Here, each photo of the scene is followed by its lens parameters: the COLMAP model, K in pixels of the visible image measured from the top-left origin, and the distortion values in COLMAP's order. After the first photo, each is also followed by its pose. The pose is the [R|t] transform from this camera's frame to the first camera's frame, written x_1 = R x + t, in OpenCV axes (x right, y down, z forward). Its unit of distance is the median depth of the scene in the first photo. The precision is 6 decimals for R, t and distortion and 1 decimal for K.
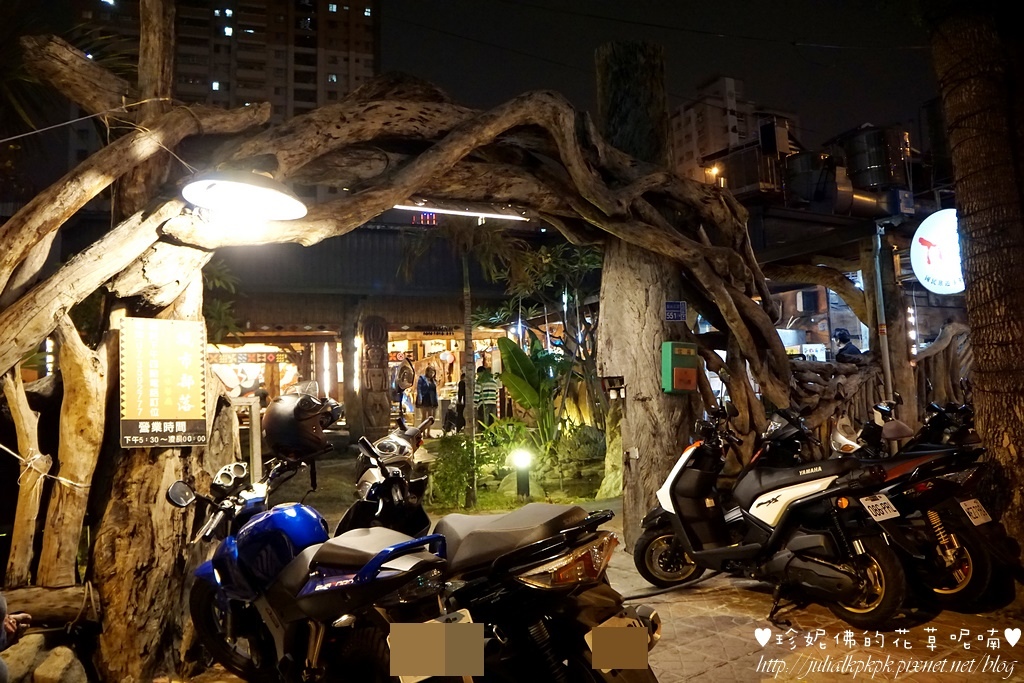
lens RADIAL K [[830.7, 0, 511.1], [0, 830.7, 341.2], [0, 0, 1]] dist [-0.108901, -0.004066]
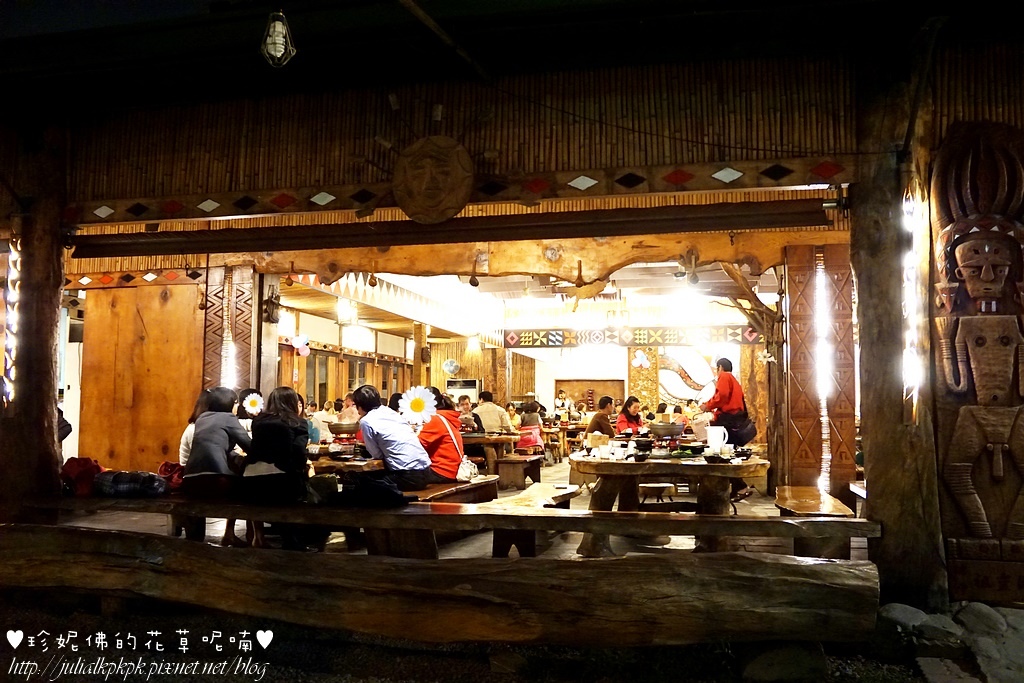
lens RADIAL K [[827.8, 0, 512.1], [0, 827.8, 339.9], [0, 0, 1]] dist [-0.074073, -0.001379]
pose [[0.806023, -0.009712, -0.591805, -0.154727], [0.009386, 0.999949, -0.003626, 0.046893], [0.591810, -0.002632, 0.806073, 0.814497]]
